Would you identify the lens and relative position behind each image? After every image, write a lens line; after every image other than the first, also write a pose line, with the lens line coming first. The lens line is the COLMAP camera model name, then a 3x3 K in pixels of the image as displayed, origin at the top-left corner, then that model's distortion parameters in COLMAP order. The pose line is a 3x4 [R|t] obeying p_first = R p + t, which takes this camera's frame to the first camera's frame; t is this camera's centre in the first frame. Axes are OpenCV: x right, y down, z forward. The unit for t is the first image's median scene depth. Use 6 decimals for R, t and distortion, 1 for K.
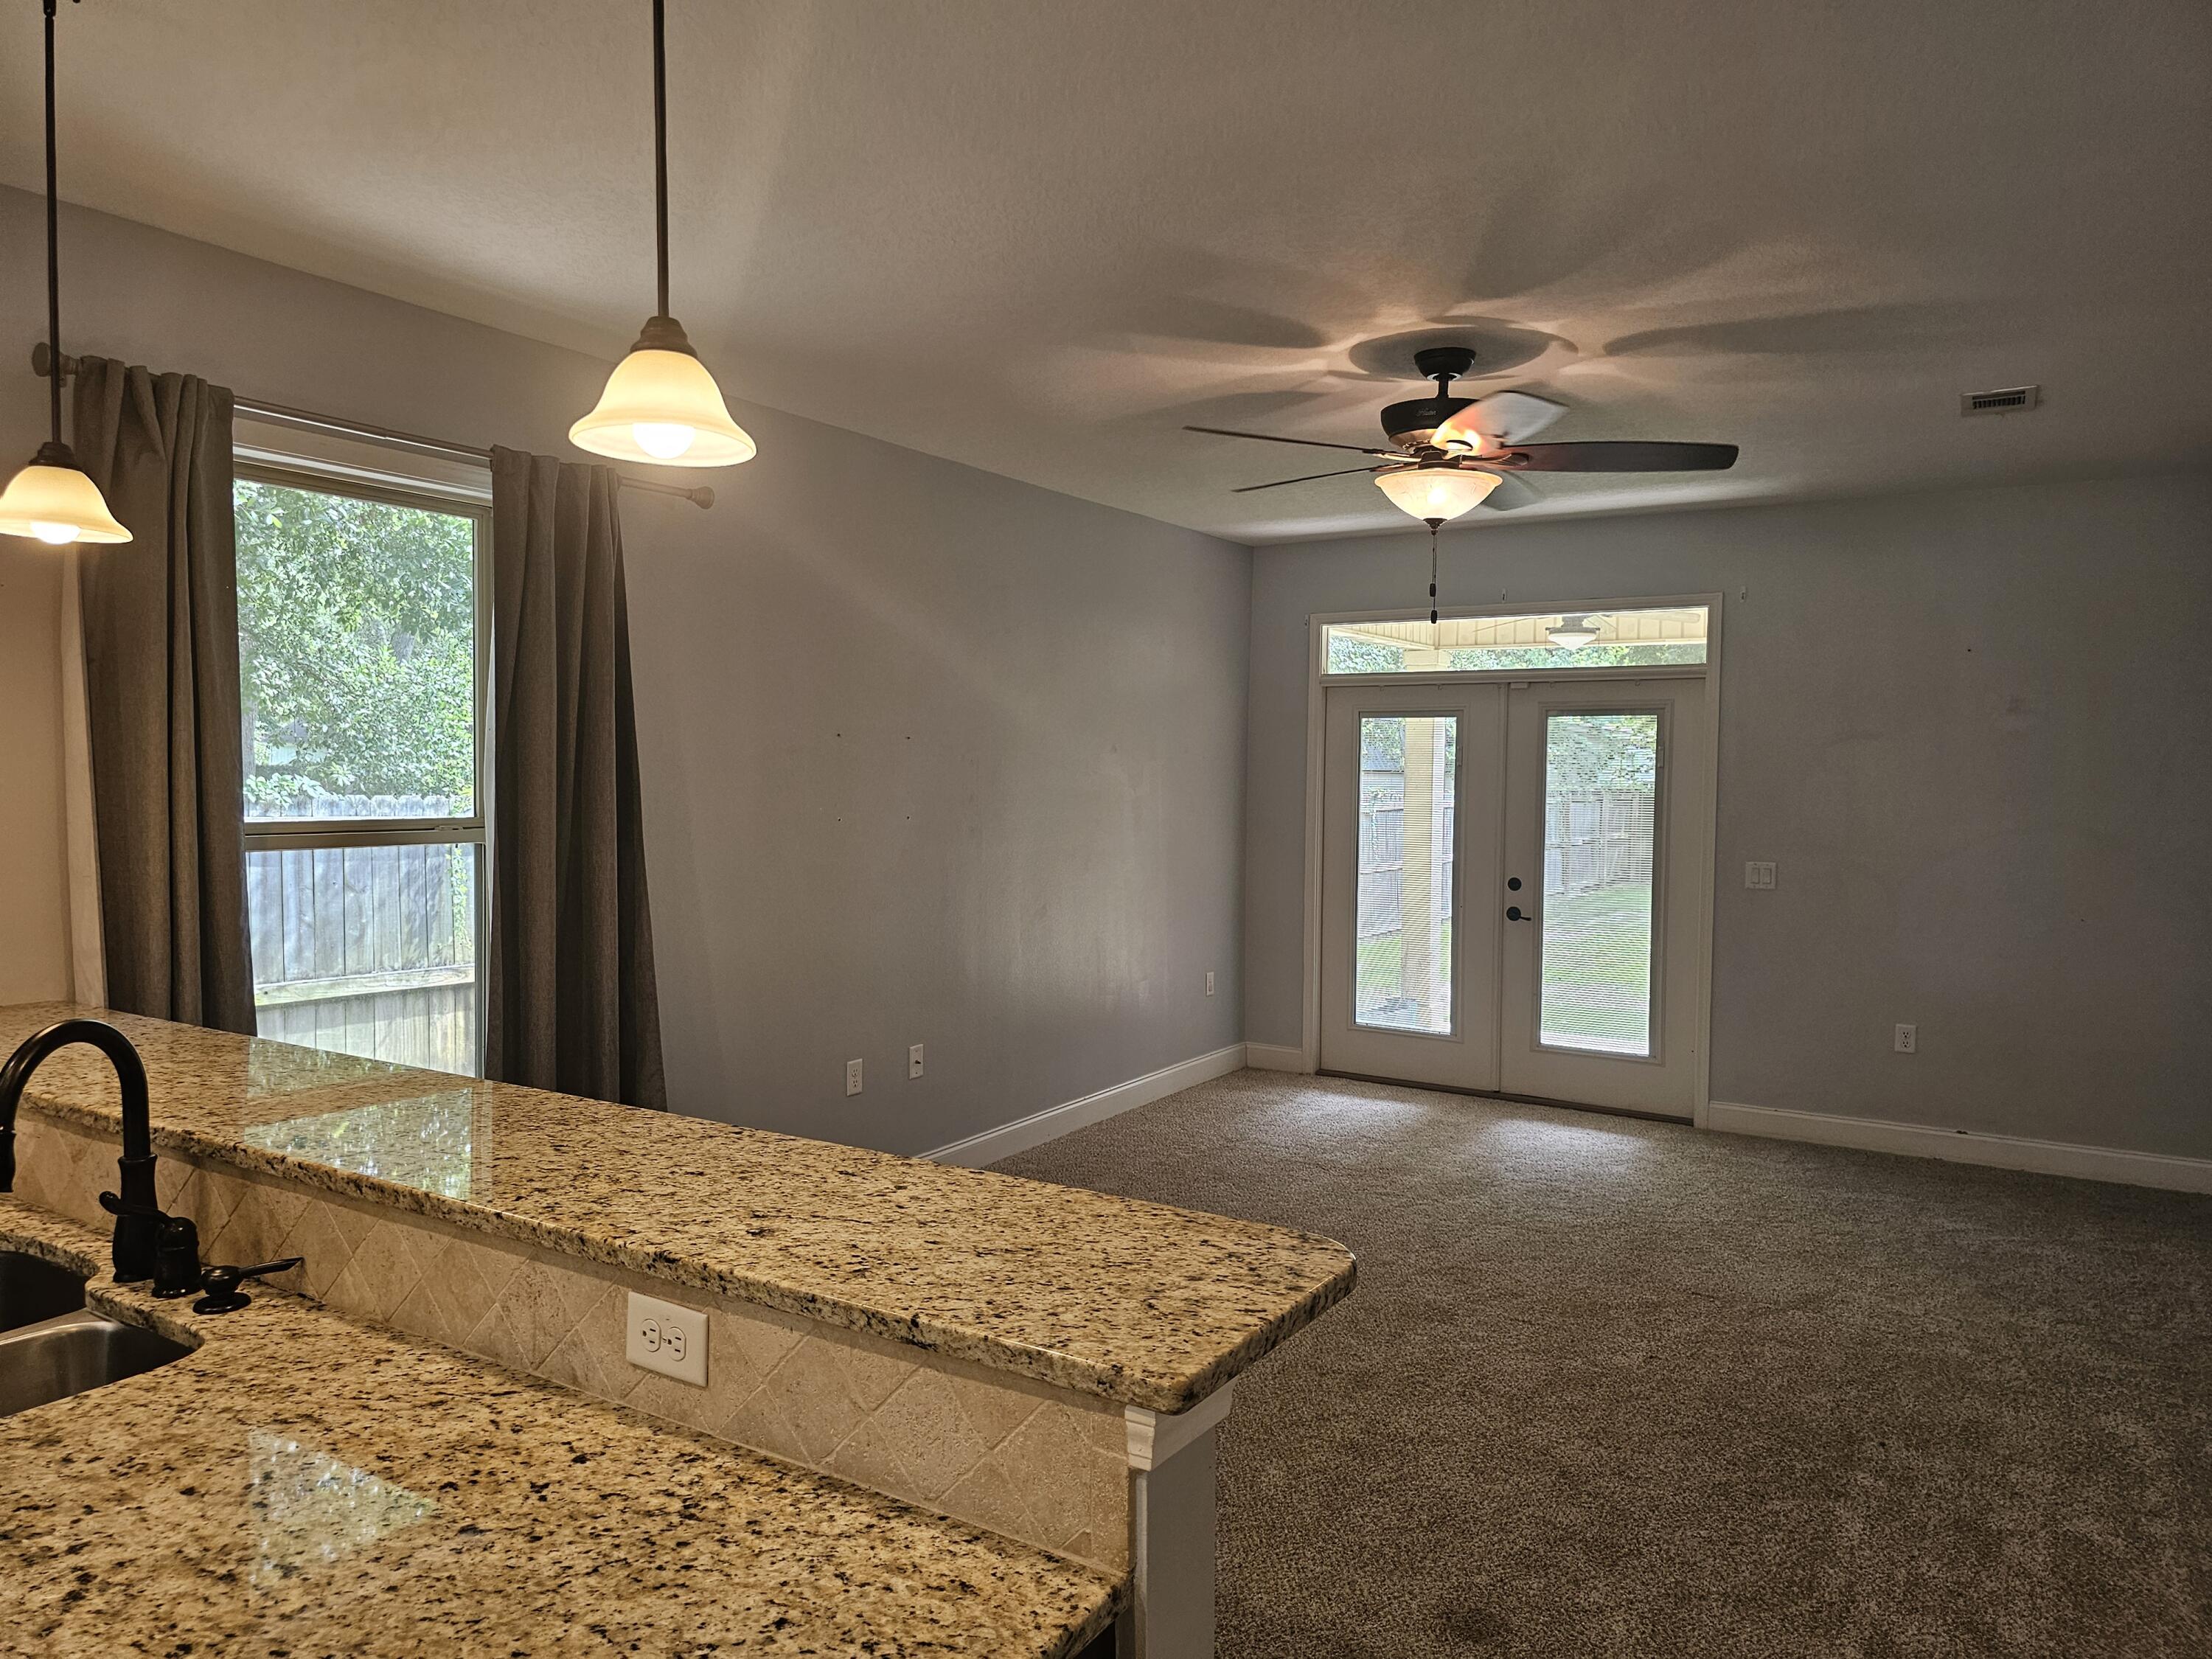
lens RADIAL K [[1490.9, 0, 1096.5], [0, 1490.9, 829.5], [0, 0, 1]] dist [0.057724, -0.048487]
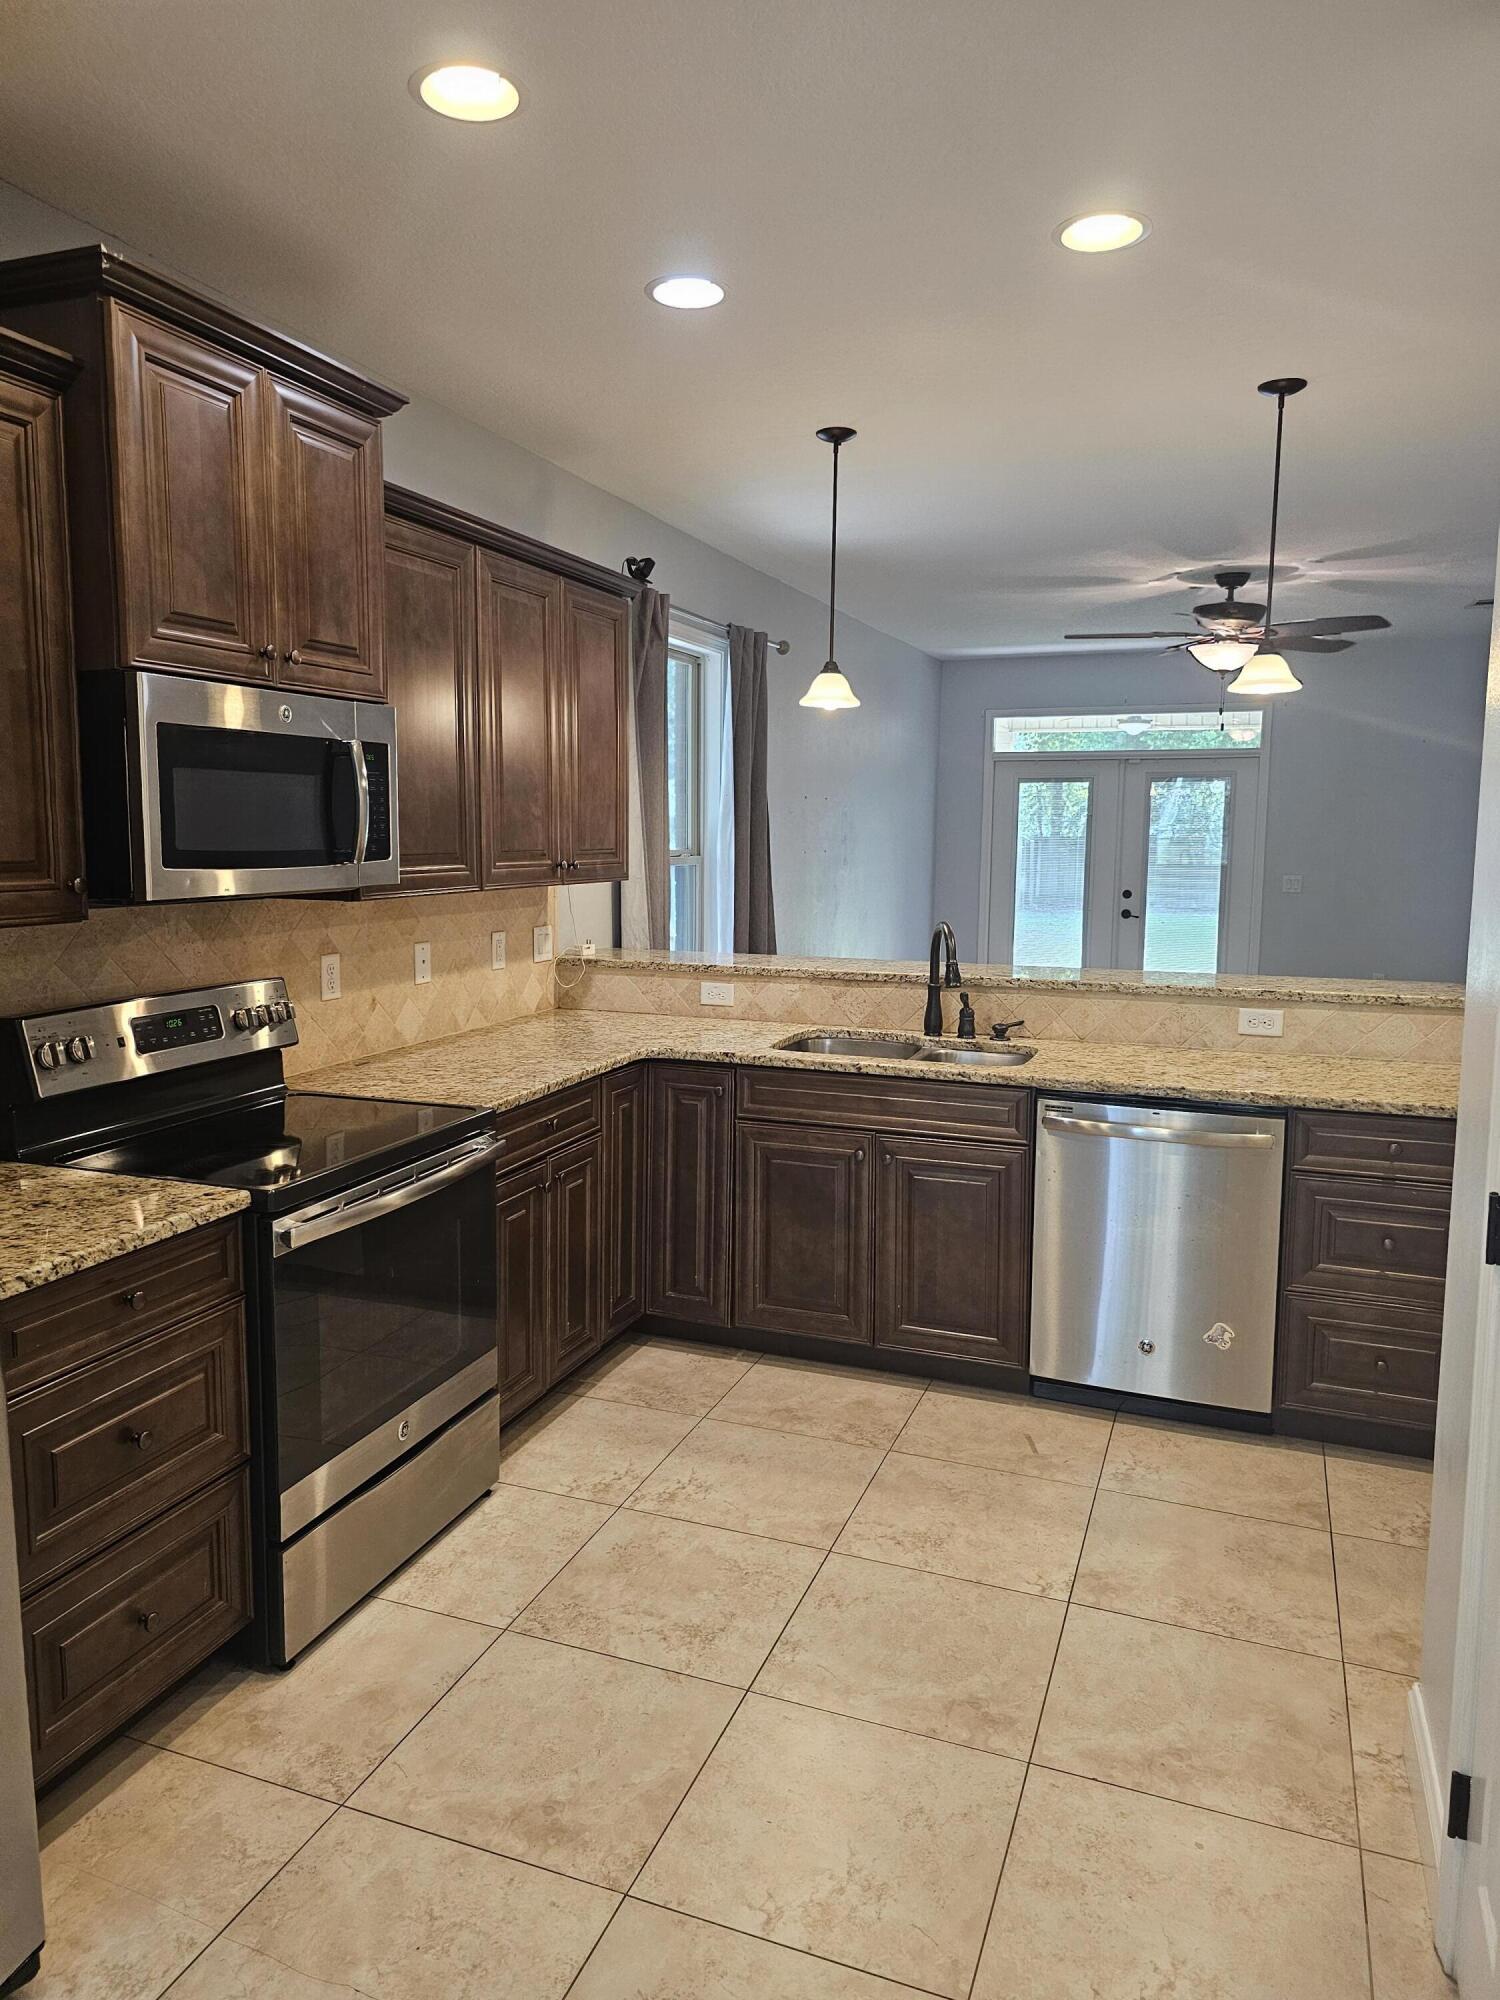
lens RADIAL K [[1348.0, 0, 718.2], [0, 1348.0, 991.3], [0, 0, 1]] dist [0.057724, -0.048487]
pose [[0.983253, -0.028819, 0.179953, -1.376561], [0.013848, 0.996378, 0.083902, 0.049692], [-0.181719, -0.080005, 0.980091, -1.002602]]
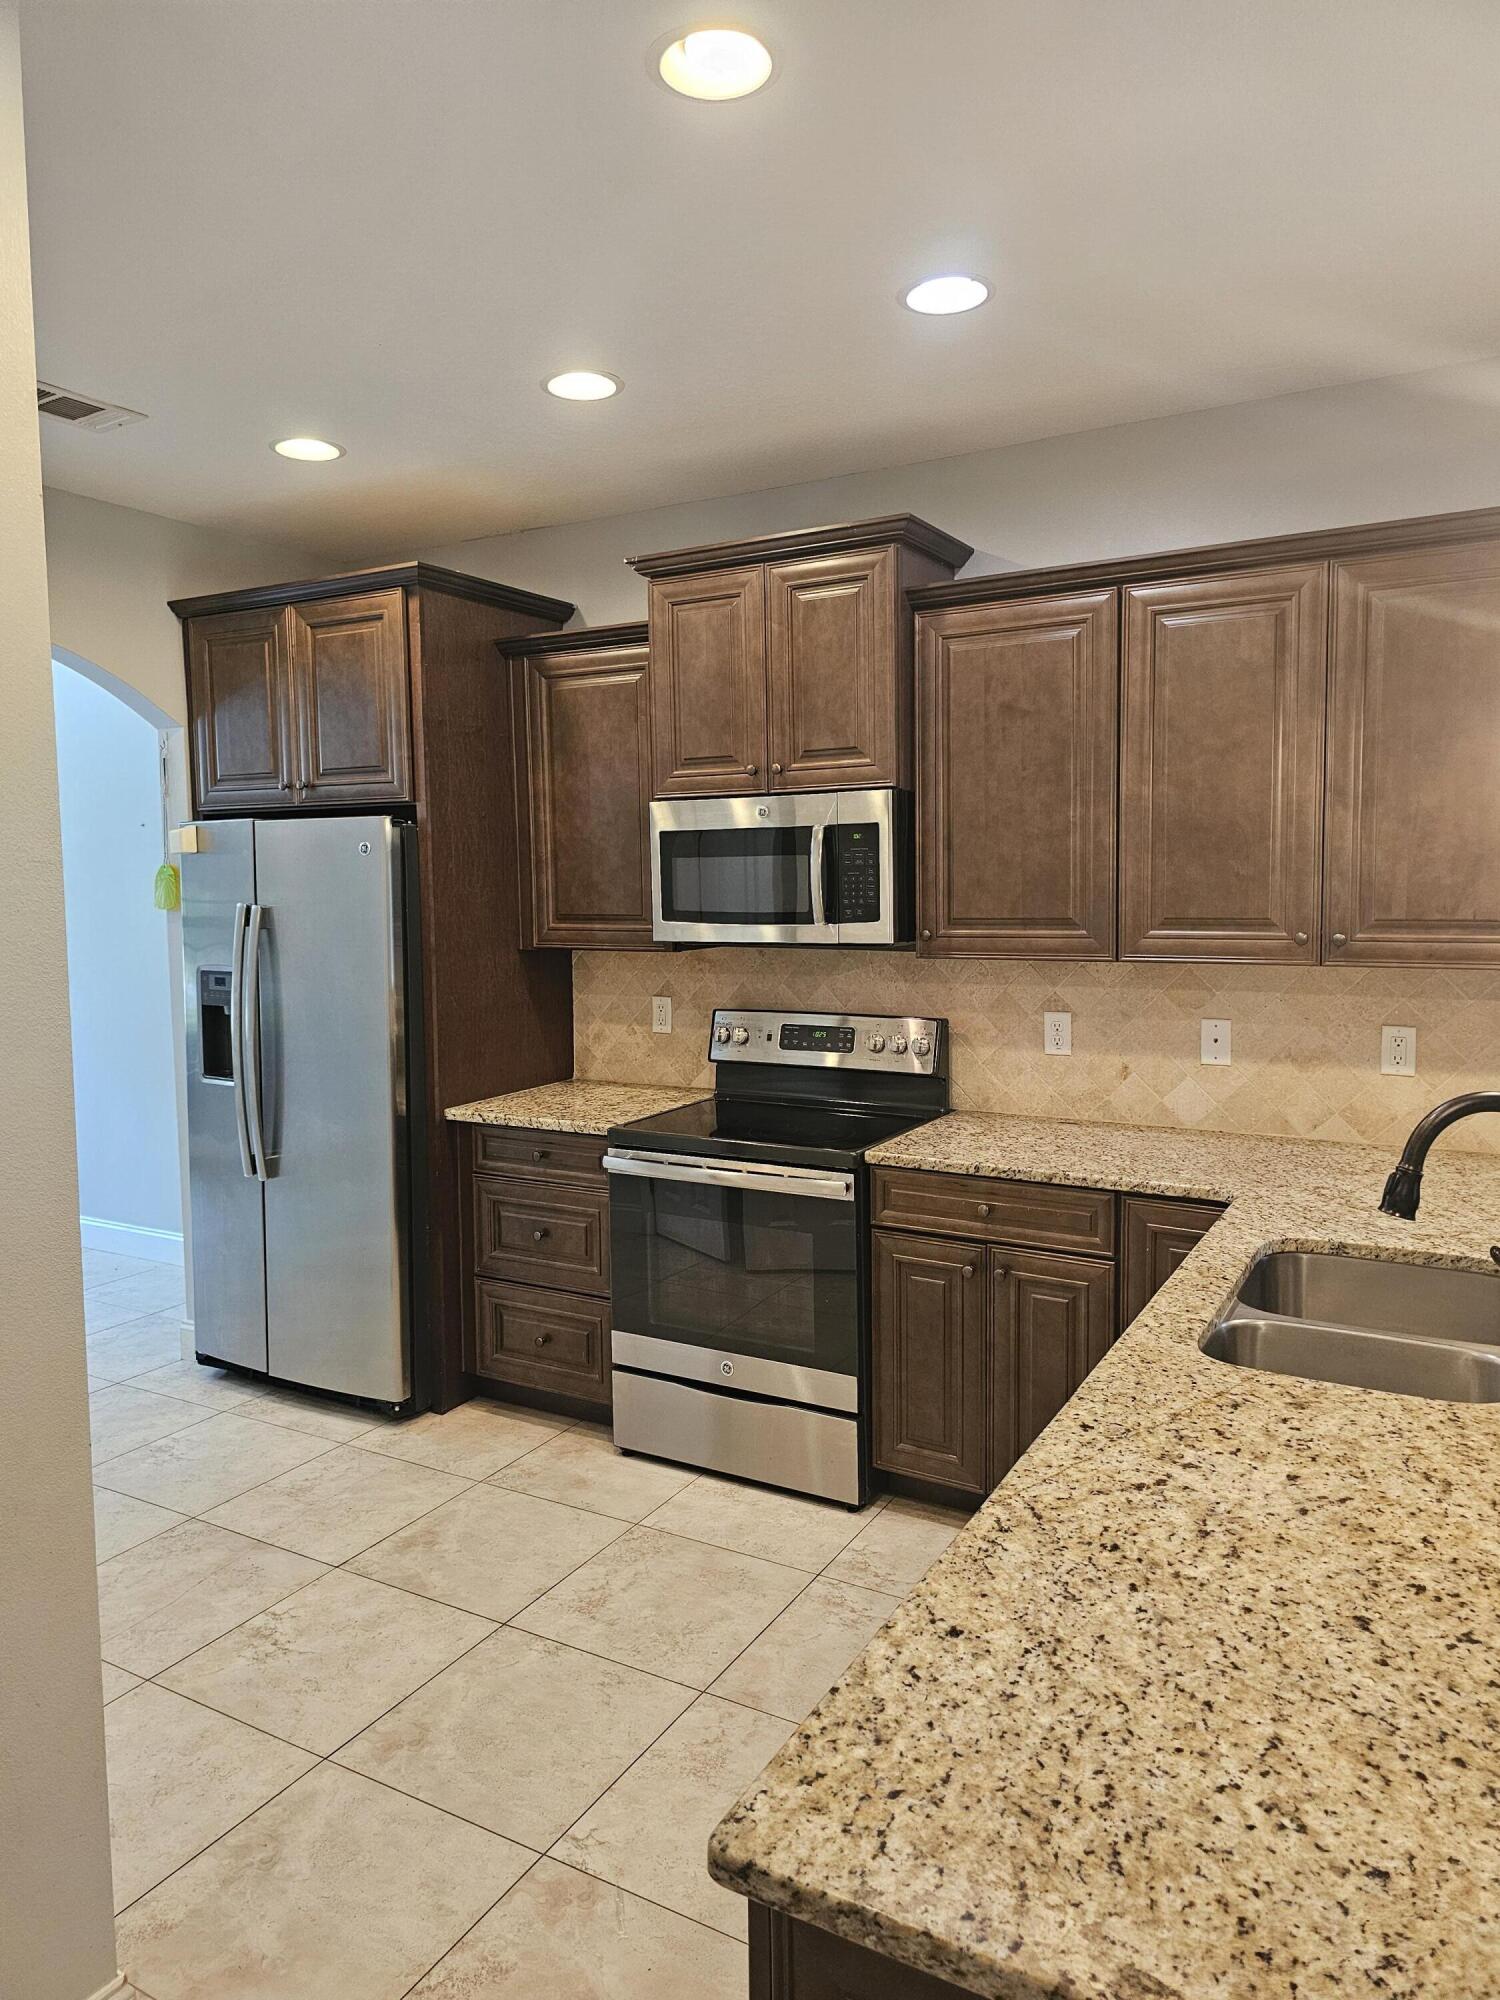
lens RADIAL K [[1350.9, 0, 749.2], [0, 1350.9, 972.4], [0, 0, 1]] dist [0.048883, -0.045464]
pose [[0.038345, 0.062190, -0.997327, 0.316689], [-0.027497, 0.997749, 0.061160, -0.014188], [0.998886, 0.025079, 0.039969, 0.364811]]
